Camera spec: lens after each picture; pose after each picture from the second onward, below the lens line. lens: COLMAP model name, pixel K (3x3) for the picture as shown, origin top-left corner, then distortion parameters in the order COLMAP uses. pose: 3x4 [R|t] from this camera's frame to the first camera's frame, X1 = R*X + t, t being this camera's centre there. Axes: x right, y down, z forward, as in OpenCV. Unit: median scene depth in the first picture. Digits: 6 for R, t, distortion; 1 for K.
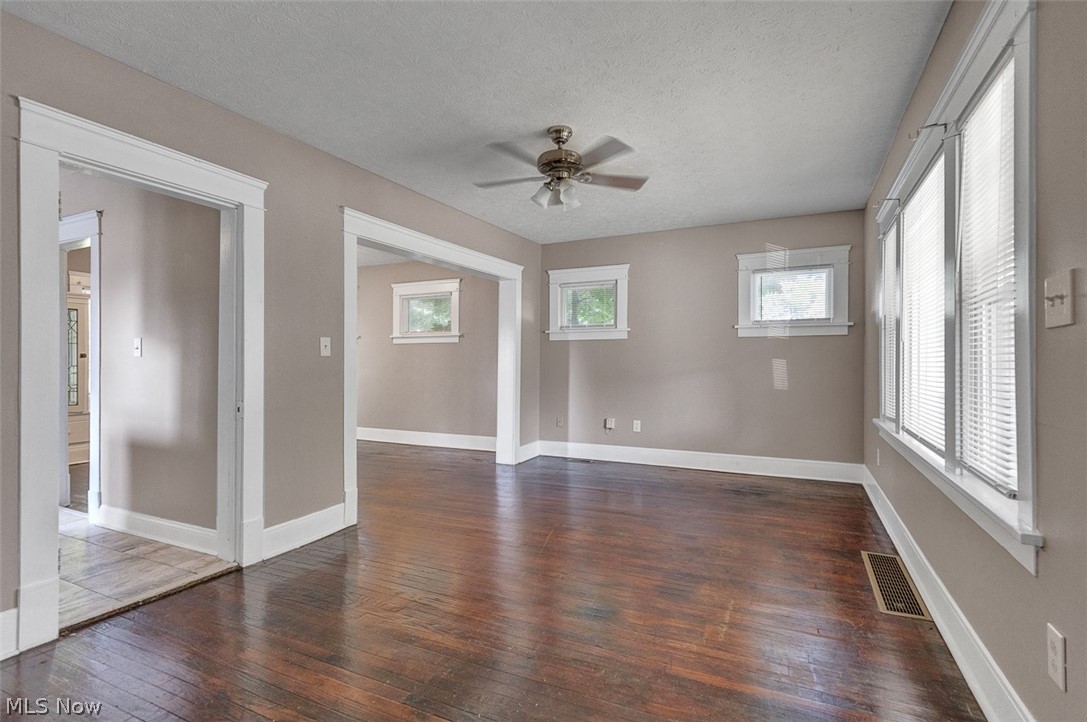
lens RADIAL K [[494.2, 0, 543.5], [0, 494.2, 361.0], [0, 0, 1]] dist [0.011298, -0.000764]
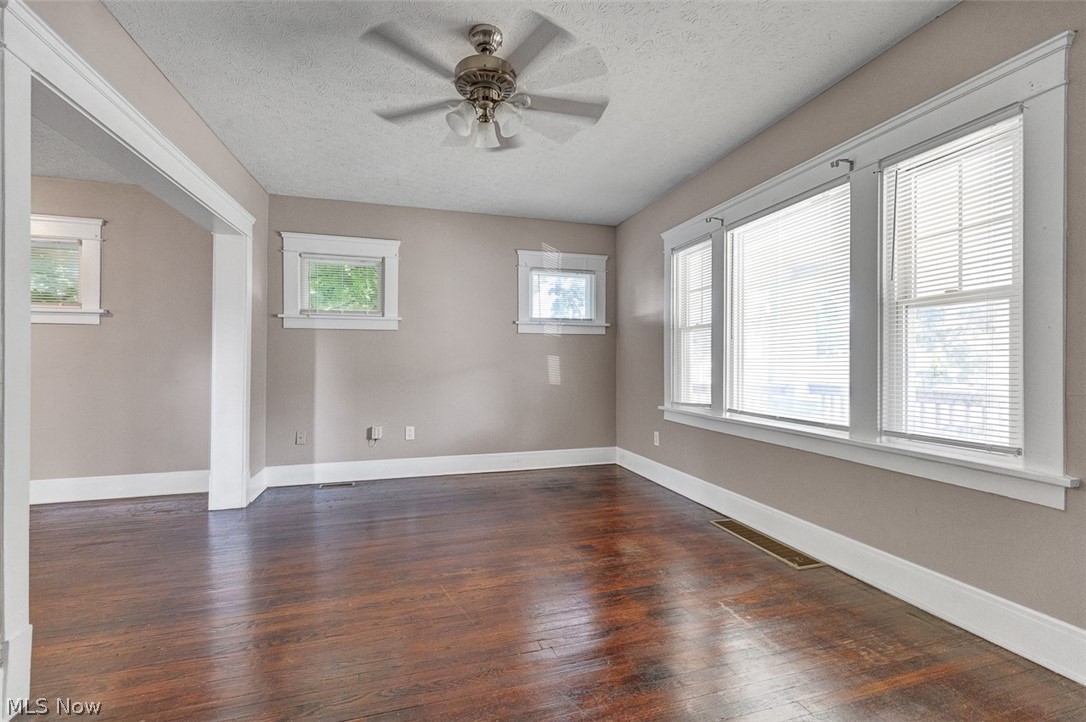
lens RADIAL K [[493.7, 0, 543.0], [0, 493.7, 361.0], [0, 0, 1]] dist [0.011298, -0.000764]
pose [[0.739955, 0.003069, 0.672649, -0.227440], [-0.002311, 0.999995, -0.002021, 0.009520], [-0.672652, -0.000058, 0.739959, 0.230425]]
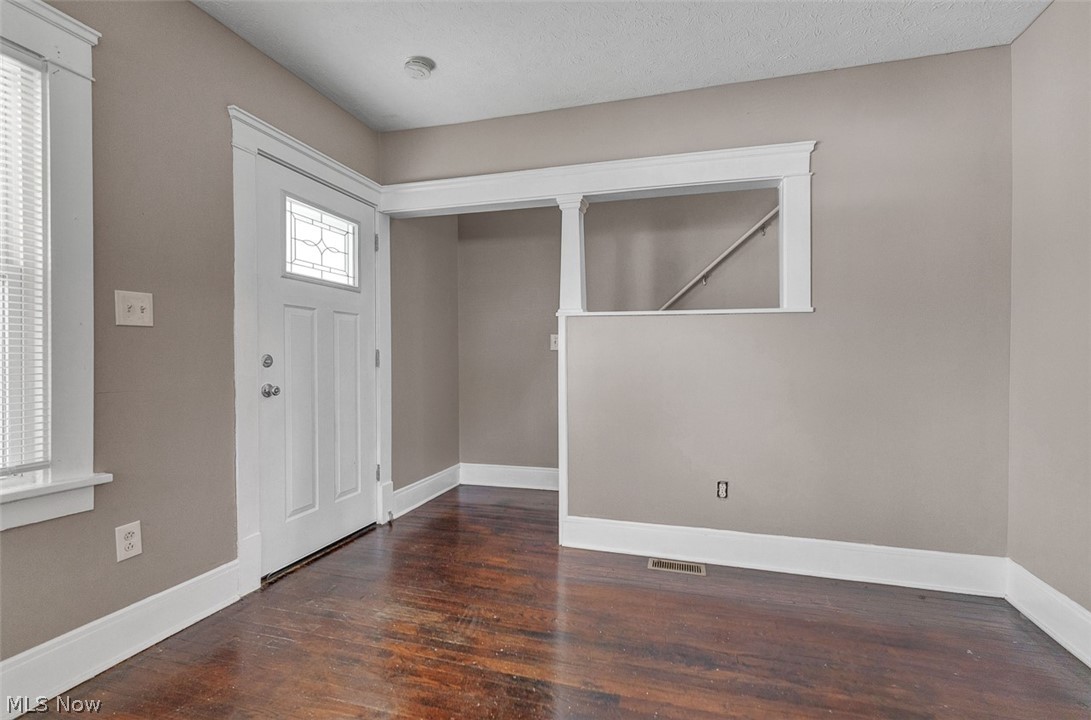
lens RADIAL K [[510.9, 0, 545.5], [0, 510.9, 360.0], [0, 0, 1]] dist [-0.000146, -0.000087]
pose [[-0.983620, -0.000622, -0.180252, 0.009876], [-0.000018, 0.999994, -0.003350, 0.009381], [0.180253, -0.003292, -0.983615, 0.615985]]
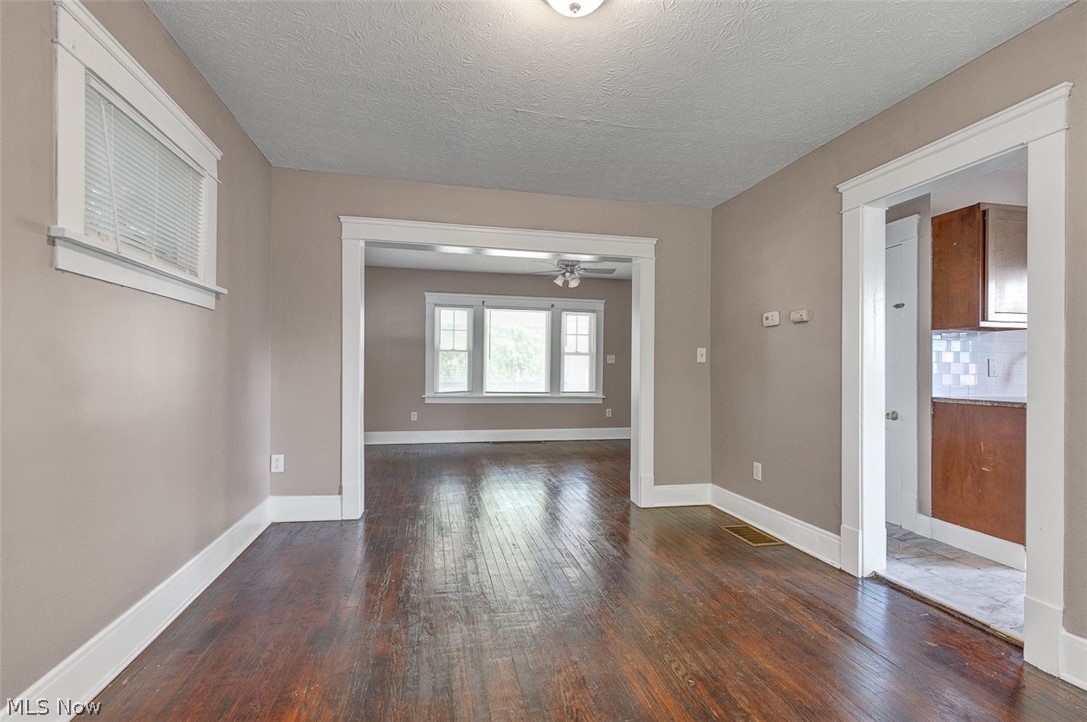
lens RADIAL K [[494.2, 0, 543.5], [0, 494.2, 361.0], [0, 0, 1]] dist [0.011298, -0.000764]
pose [[-0.641400, -0.001142, 0.767205, -0.769101], [-0.018419, 0.999734, -0.013910, 0.002317], [-0.766985, -0.023053, -0.641251, 1.308873]]
